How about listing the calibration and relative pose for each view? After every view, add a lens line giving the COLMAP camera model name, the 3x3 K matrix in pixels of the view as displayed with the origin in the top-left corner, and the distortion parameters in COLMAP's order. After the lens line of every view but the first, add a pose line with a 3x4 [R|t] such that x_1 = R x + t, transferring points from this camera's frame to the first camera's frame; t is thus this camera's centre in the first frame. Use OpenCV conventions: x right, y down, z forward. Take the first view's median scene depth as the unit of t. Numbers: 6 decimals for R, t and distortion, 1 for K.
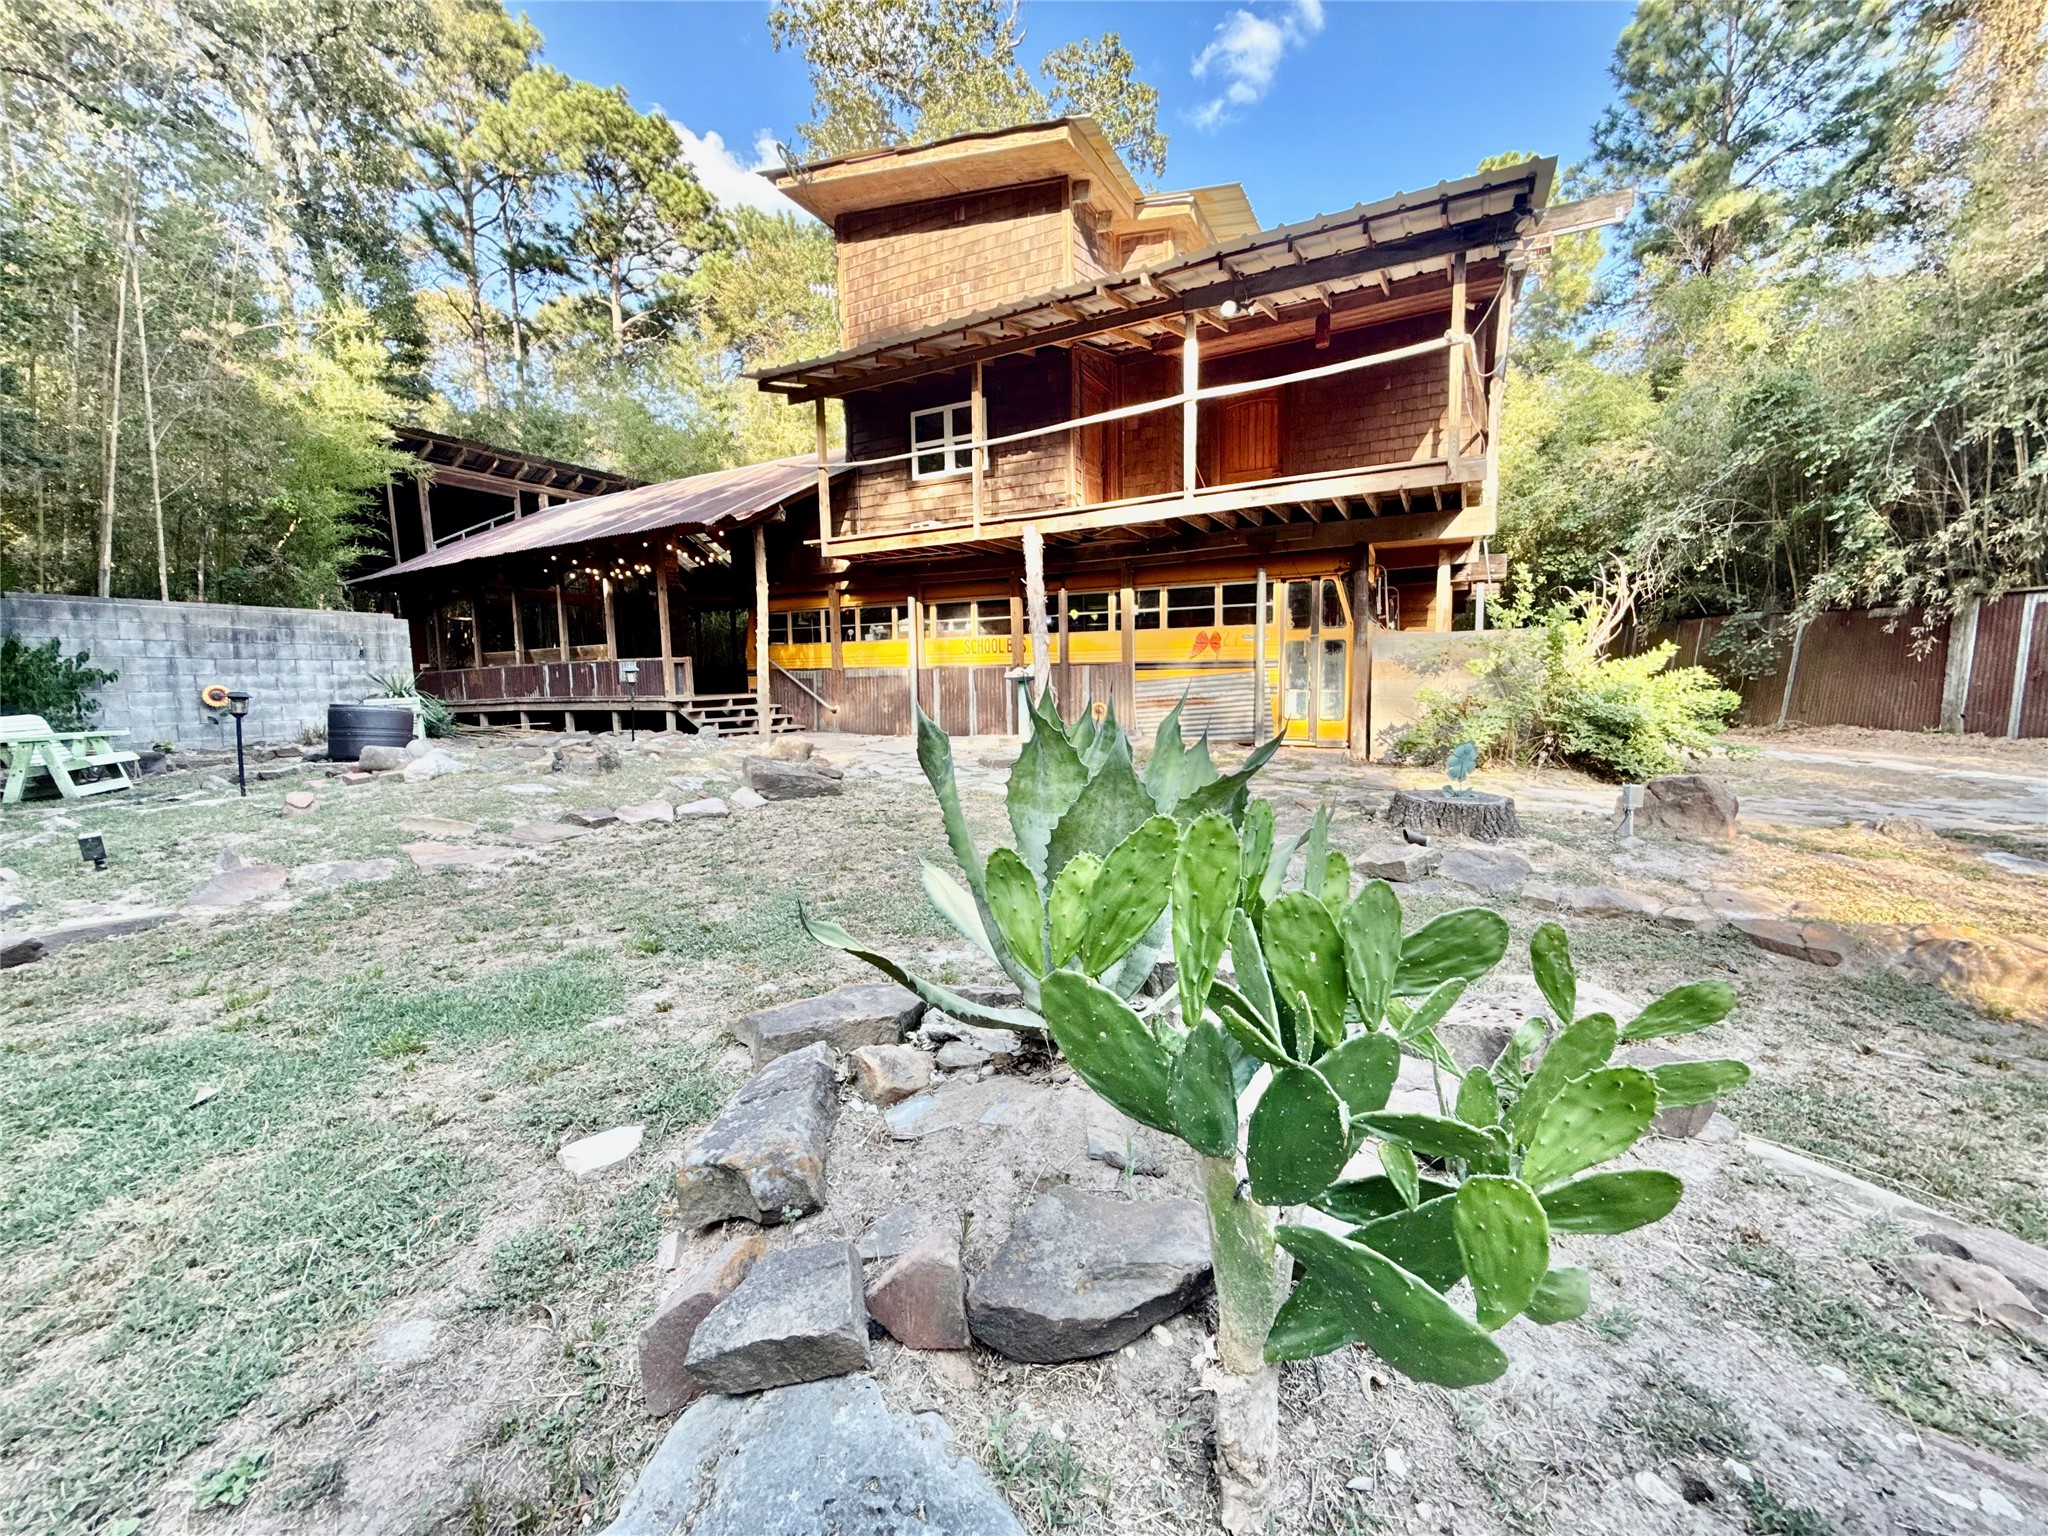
lens RADIAL K [[818.7, 0, 1024.6], [0, 818.7, 768.2], [0, 0, 1]] dist [-0.003690, 0.000185]
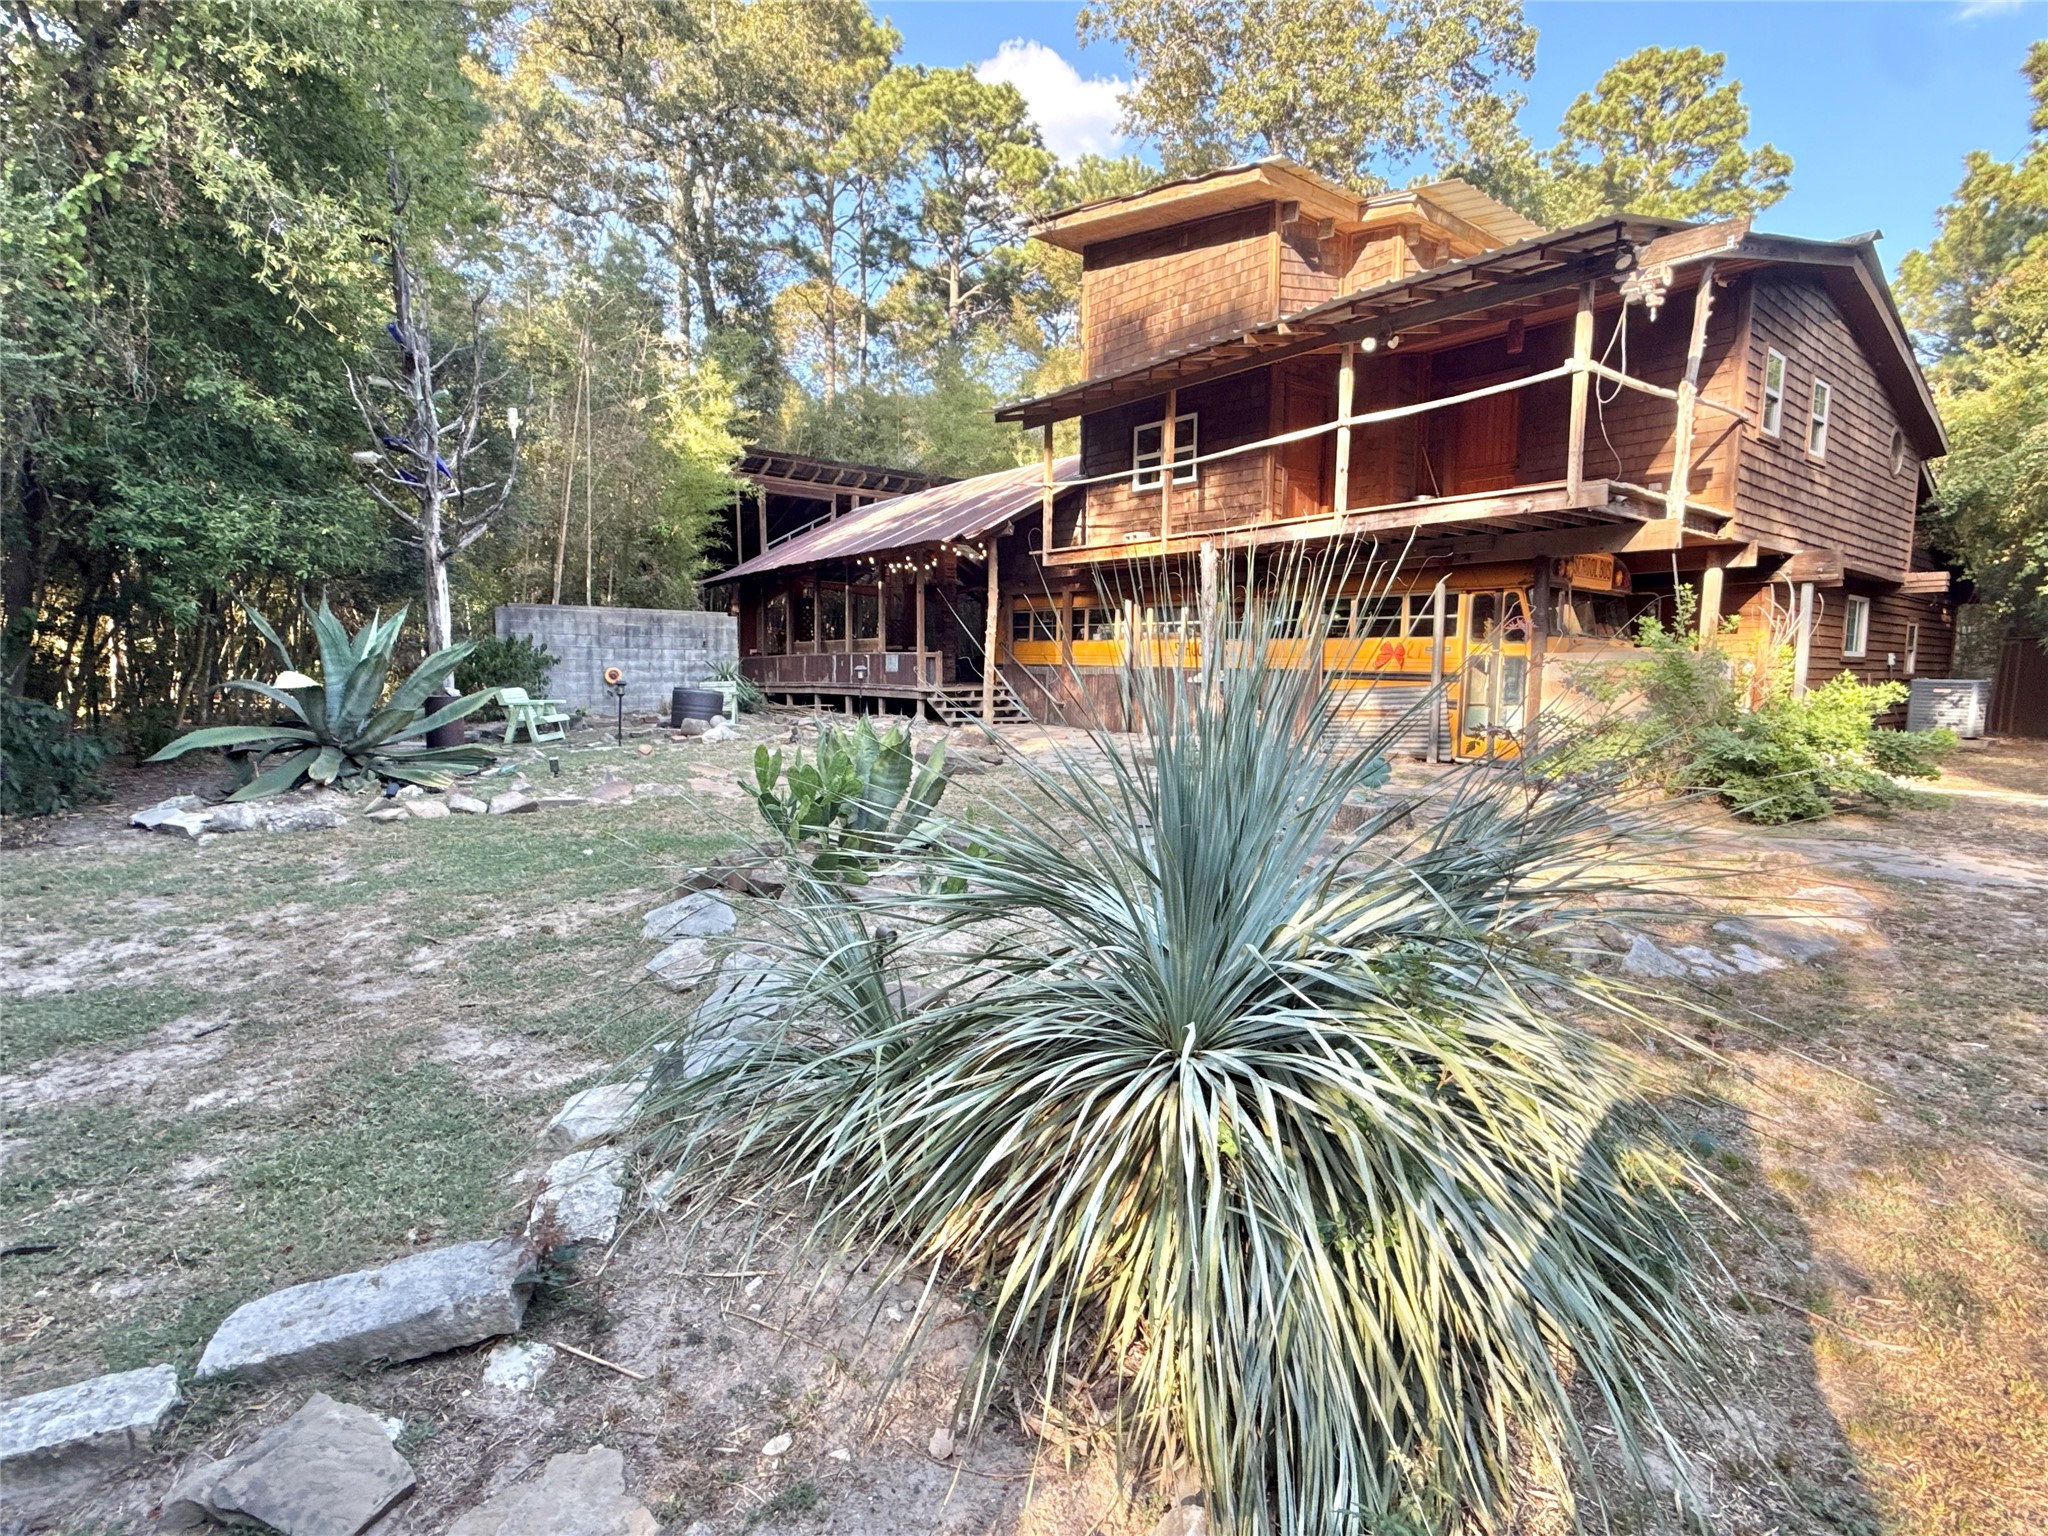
lens RADIAL K [[1012.0, 0, 1023.9], [0, 1012.0, 774.1], [0, 0, 1]] dist [-0.012674, -0.000829]
pose [[0.921012, 0.068875, -0.383397, 0.245130], [-0.068392, 0.997547, 0.014911, 0.002487], [0.383484, 0.012488, 0.923463, -0.239590]]
